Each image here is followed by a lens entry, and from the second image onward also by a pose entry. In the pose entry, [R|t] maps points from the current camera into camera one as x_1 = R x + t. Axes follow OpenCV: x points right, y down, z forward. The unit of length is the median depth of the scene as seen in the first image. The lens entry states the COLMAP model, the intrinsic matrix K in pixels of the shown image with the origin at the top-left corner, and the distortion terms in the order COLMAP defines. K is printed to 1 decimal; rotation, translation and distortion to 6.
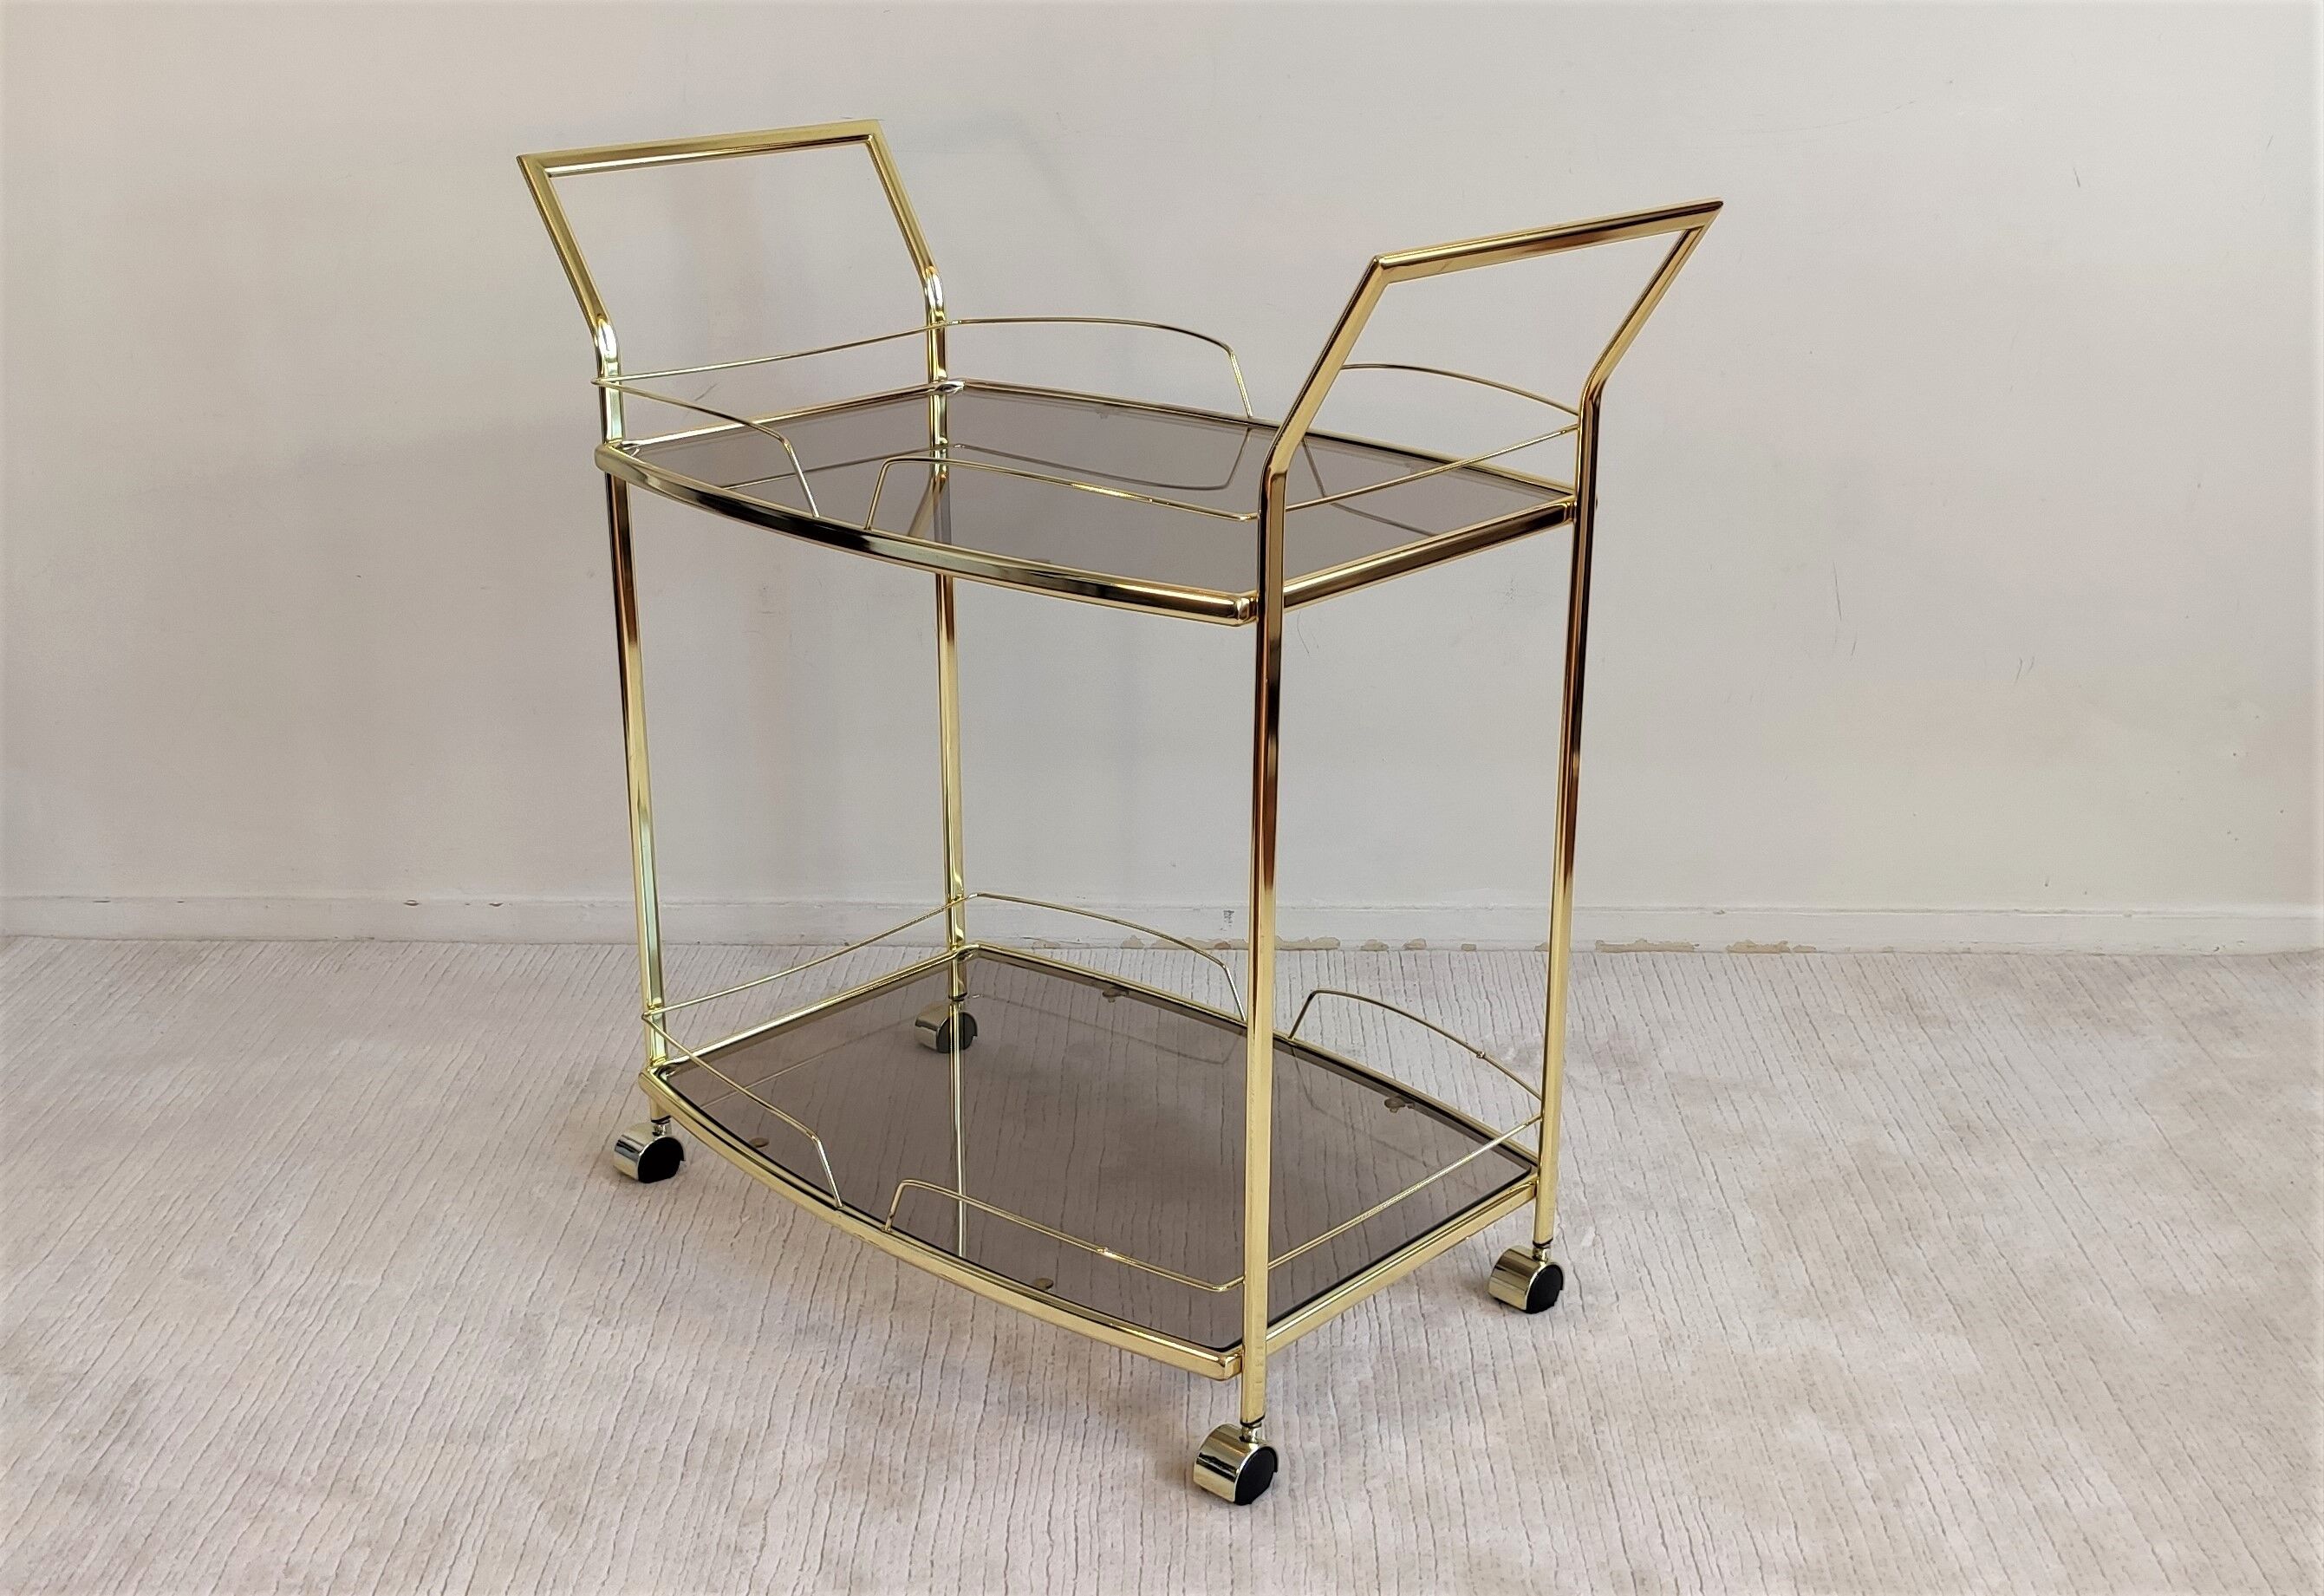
lens RADIAL K [[2443.6, 0, 1184.5], [0, 2443.6, 722.1], [0, 0, 1]] dist [0.045501, 0.000000]
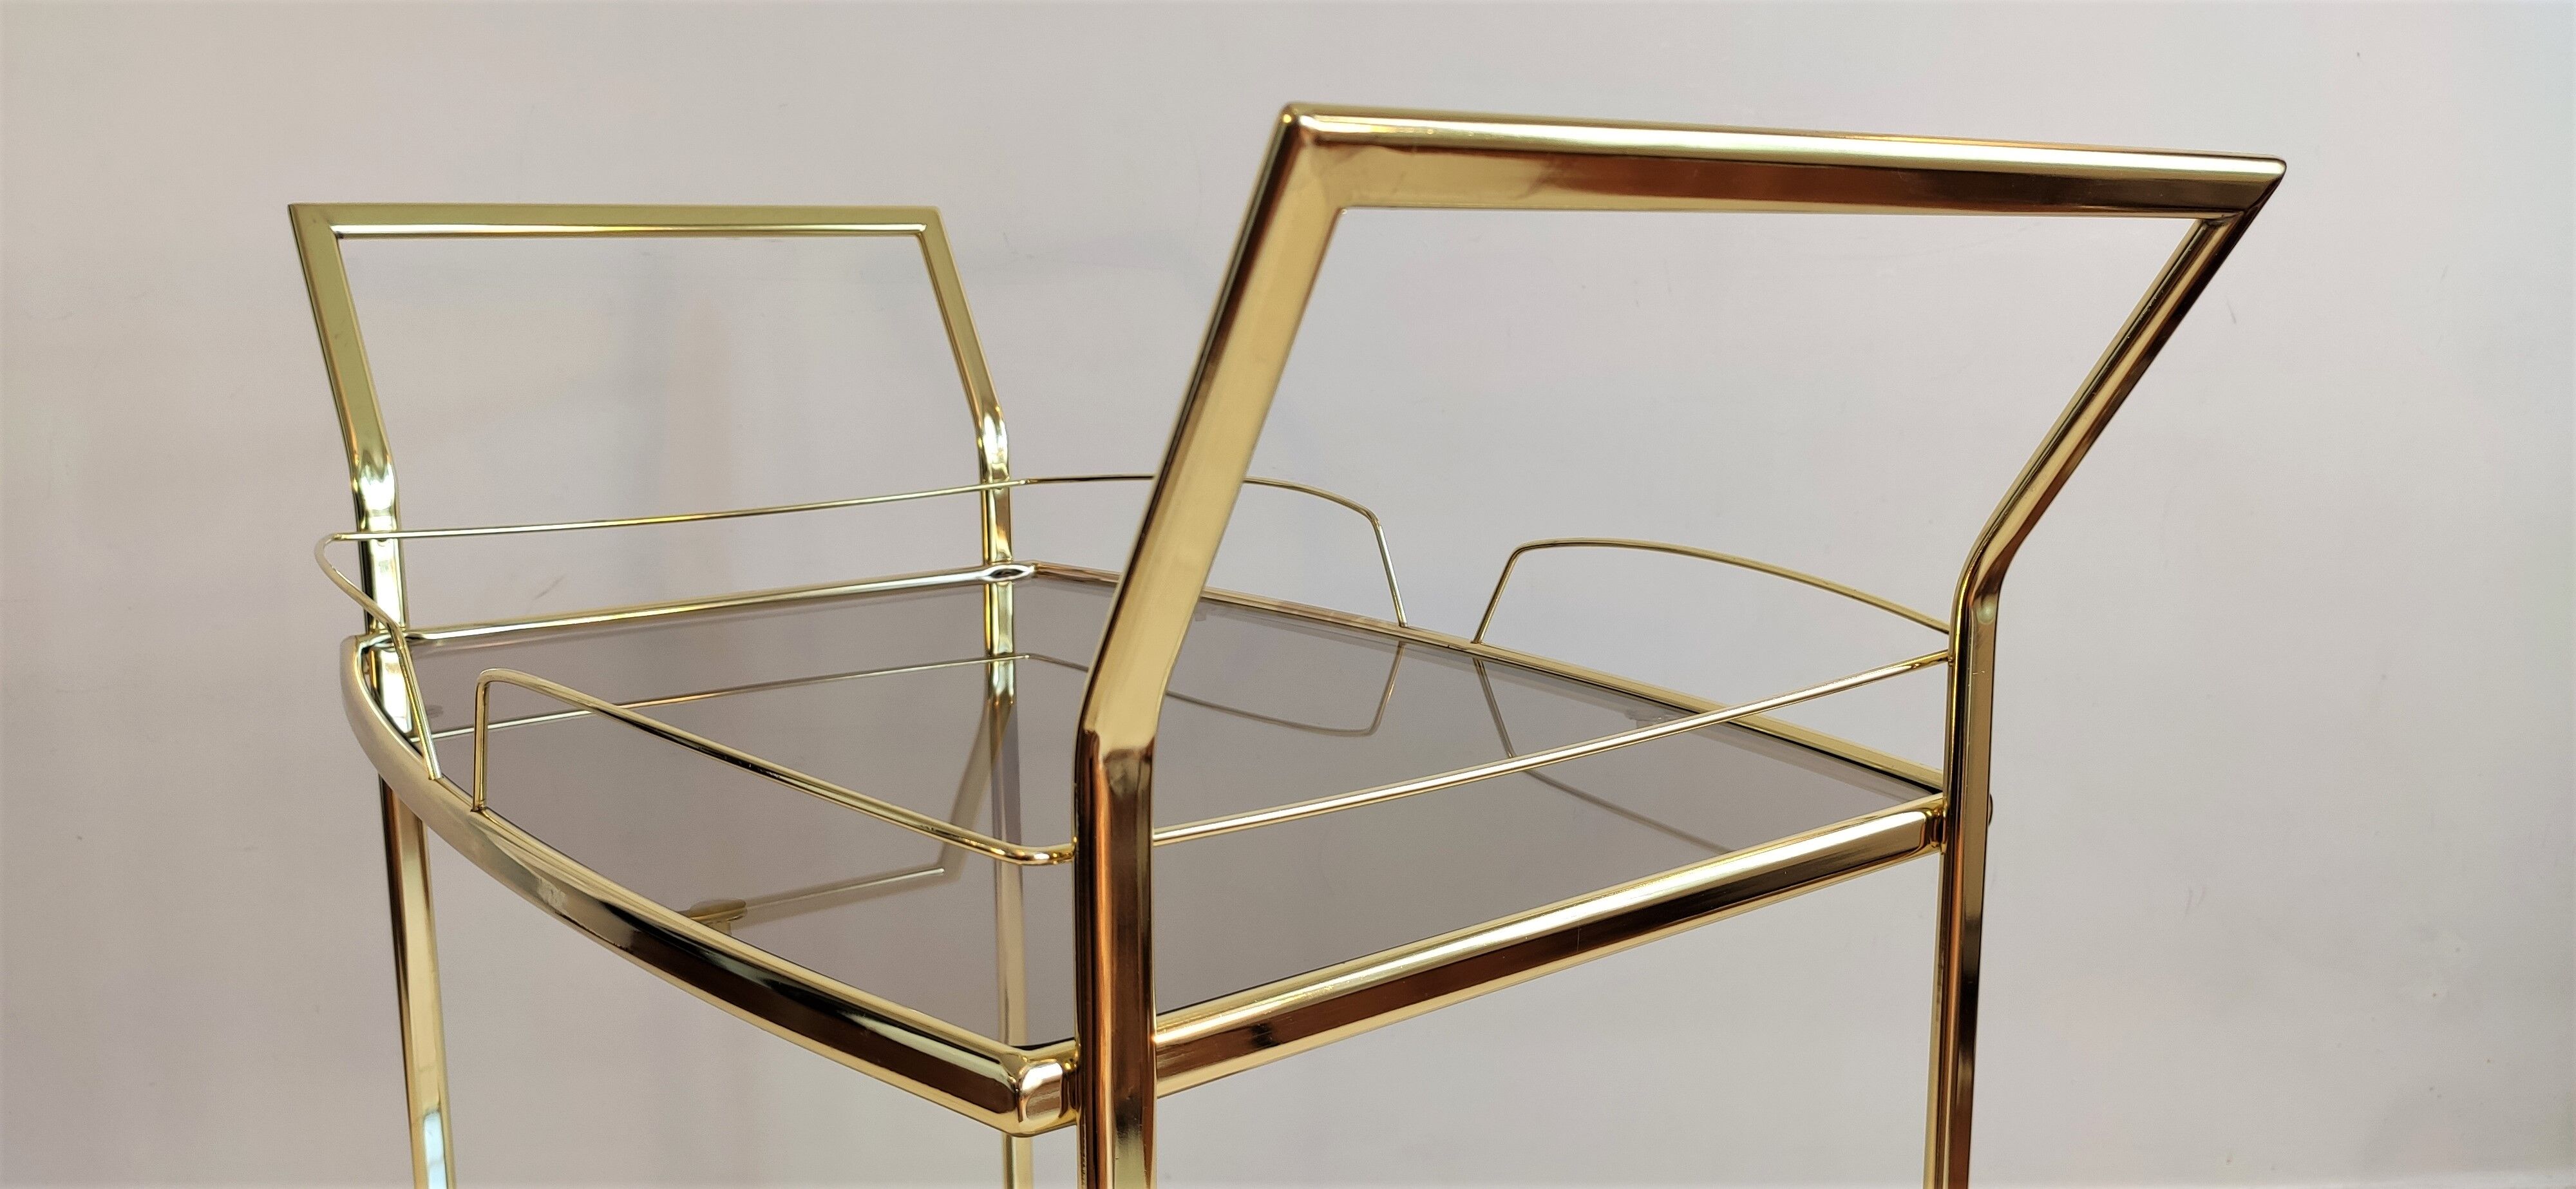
lens RADIAL K [[1780.7, 0, 1293.6], [0, 1780.7, 583.4], [0, 0, 1]] dist [0.018689, -0.000854]
pose [[0.980339, 0.025830, -0.195623, 0.097351], [-0.056011, 0.987044, -0.150359, -0.070668], [0.189205, 0.158360, 0.969084, 0.600315]]
